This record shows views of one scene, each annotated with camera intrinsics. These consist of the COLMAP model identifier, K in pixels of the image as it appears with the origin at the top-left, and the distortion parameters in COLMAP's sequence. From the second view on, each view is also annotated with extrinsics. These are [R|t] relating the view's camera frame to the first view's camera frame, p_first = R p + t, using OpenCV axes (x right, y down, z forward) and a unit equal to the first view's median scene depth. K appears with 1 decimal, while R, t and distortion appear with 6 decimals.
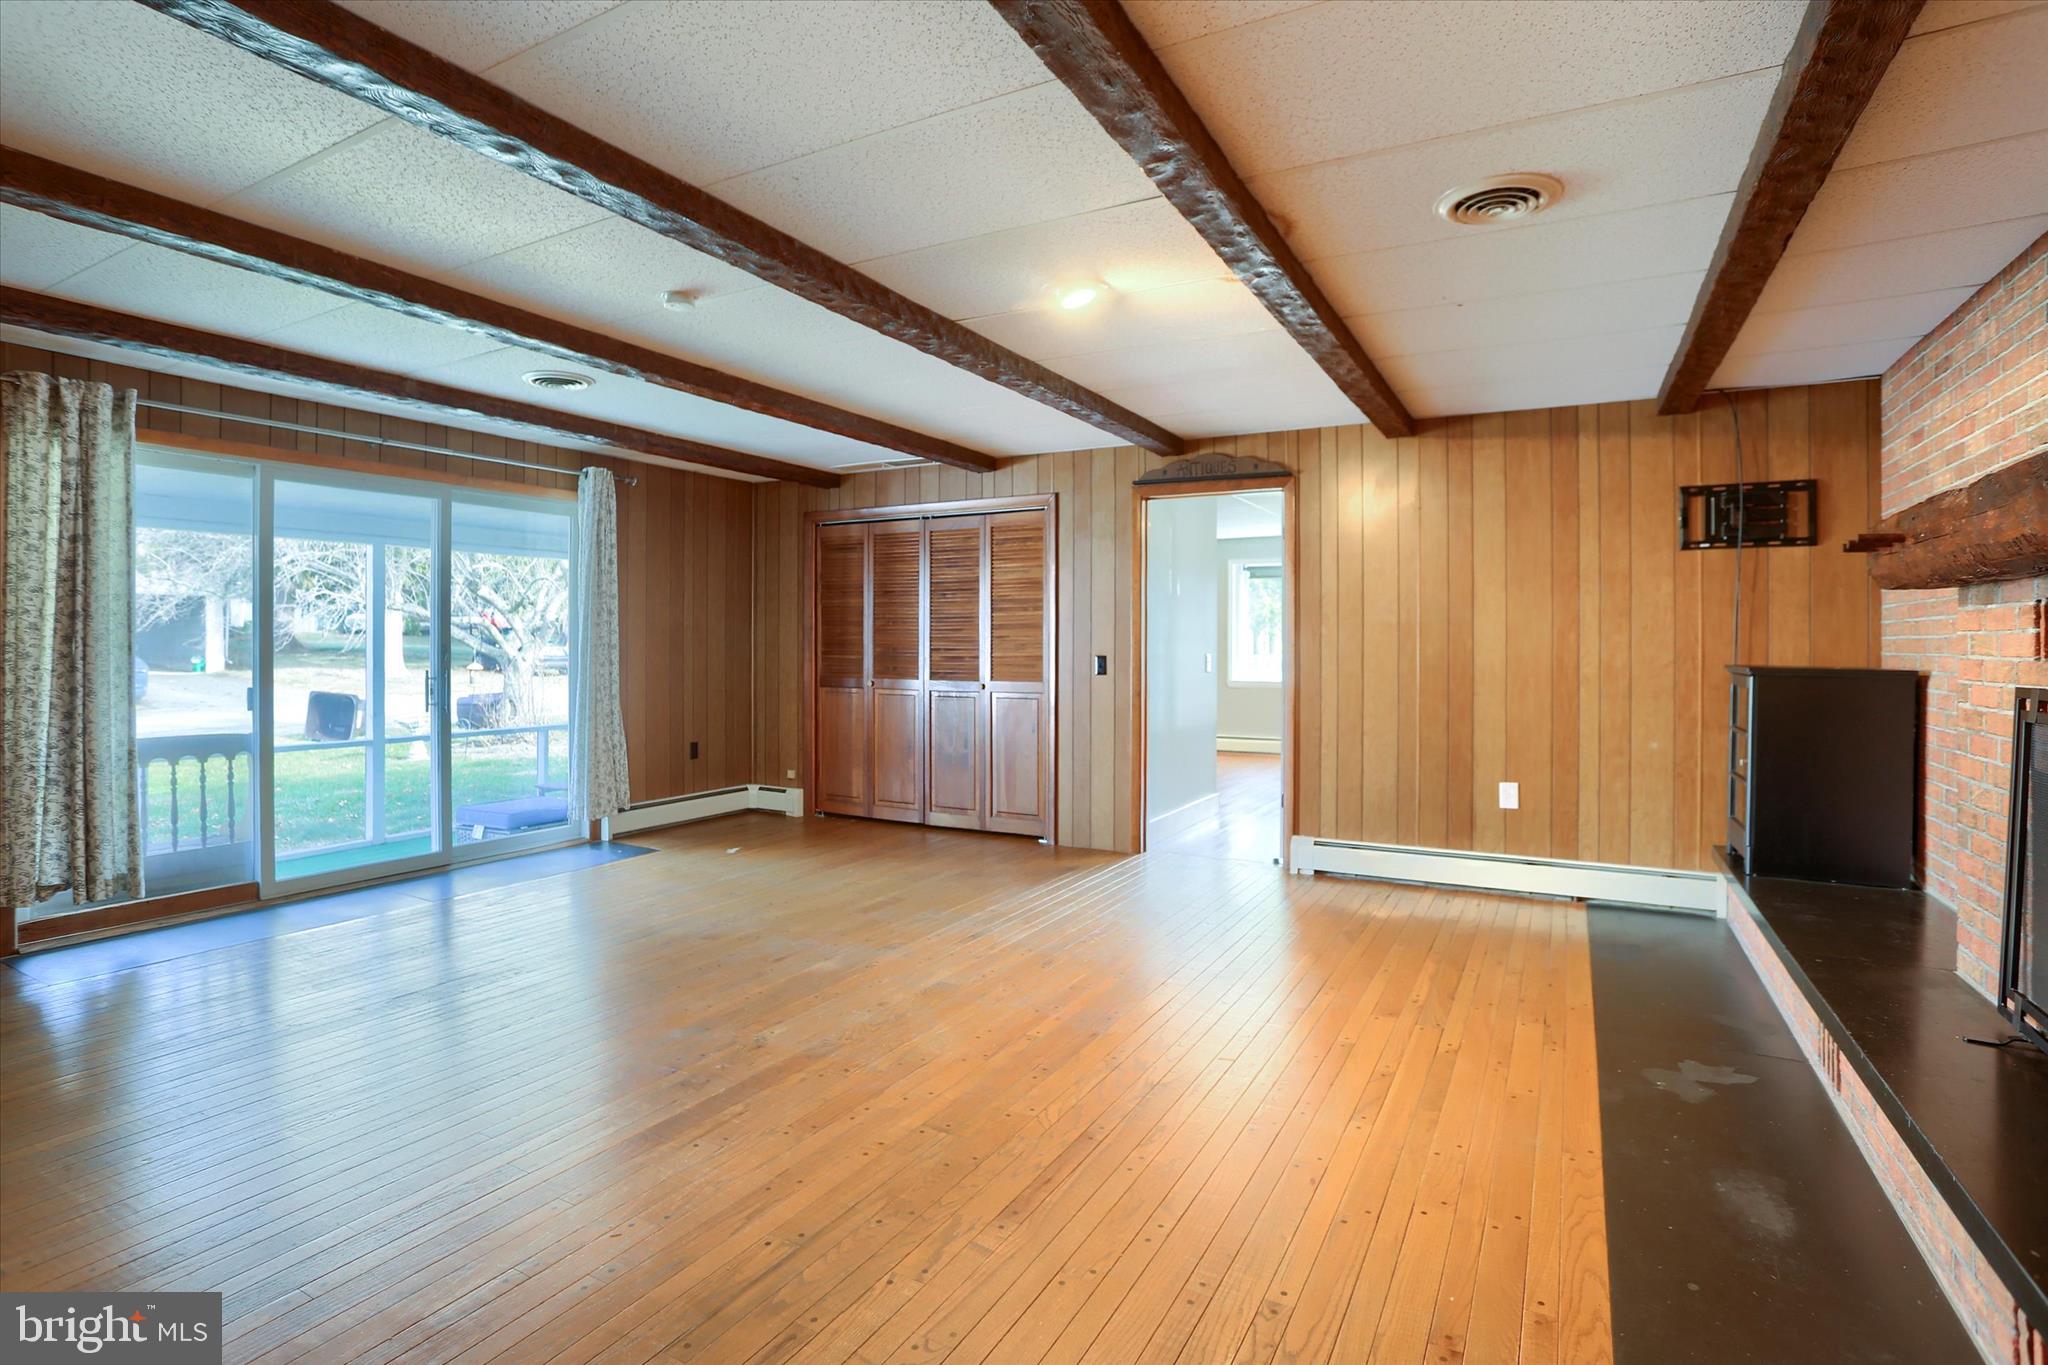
lens RADIAL K [[1023.5, 0, 968.2], [0, 1023.5, 648.4], [0, 0, 1]] dist [-0.079866, 0.028011]
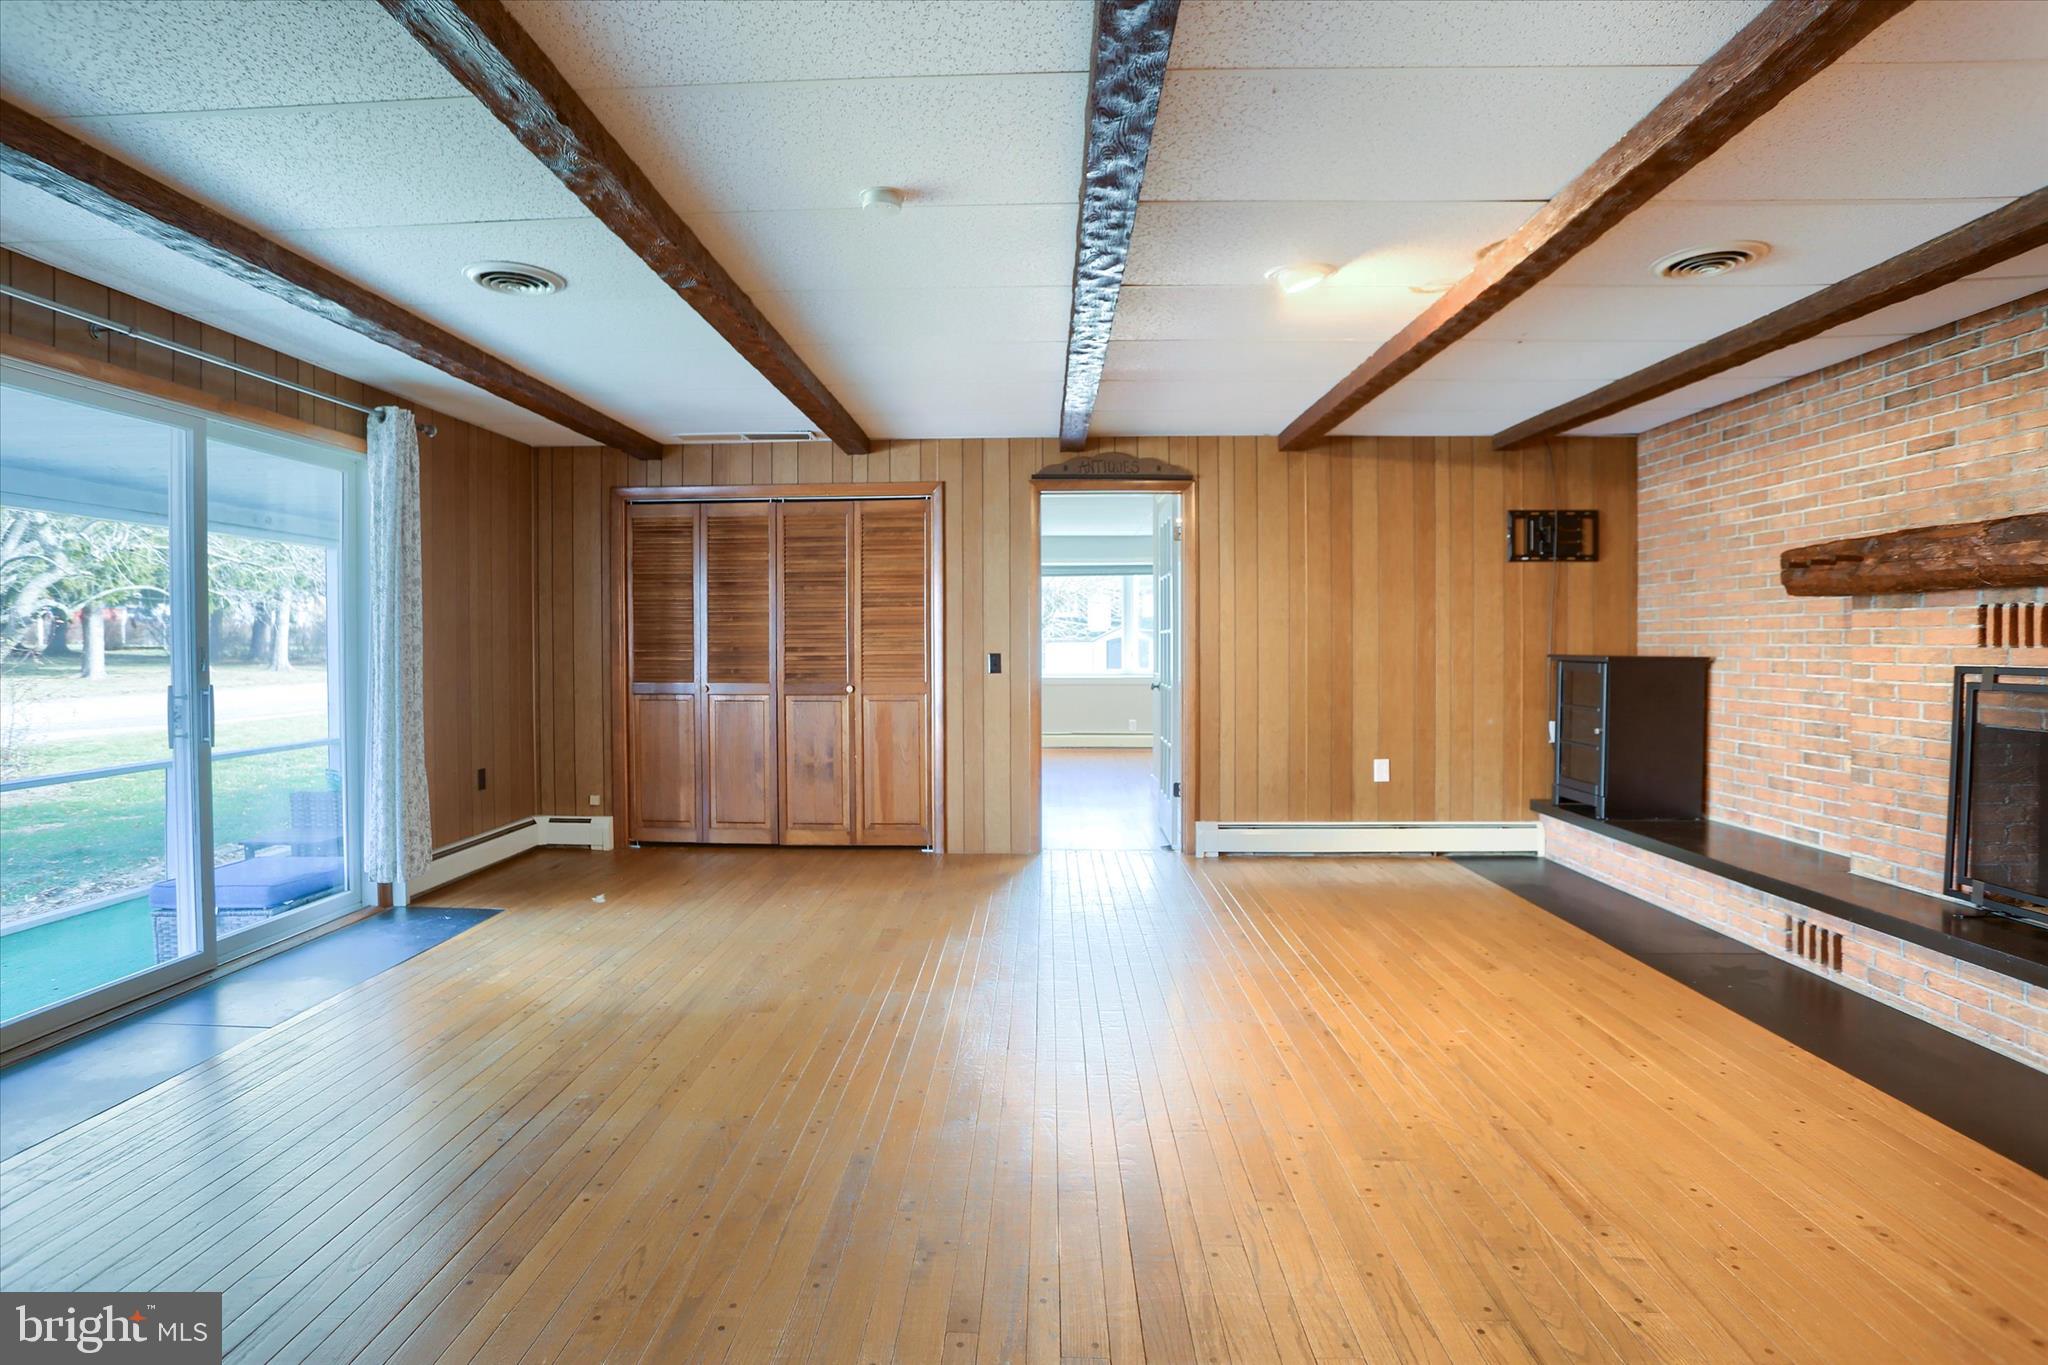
lens RADIAL K [[1014.3, 0, 999.2], [0, 1014.3, 668.7], [0, 0, 1]] dist [-0.079697, 0.034820]
pose [[0.886370, -0.017714, 0.462638, -0.328843], [0.008258, 0.999714, 0.022457, 0.000078], [-0.462904, -0.016085, 0.886263, 0.156085]]
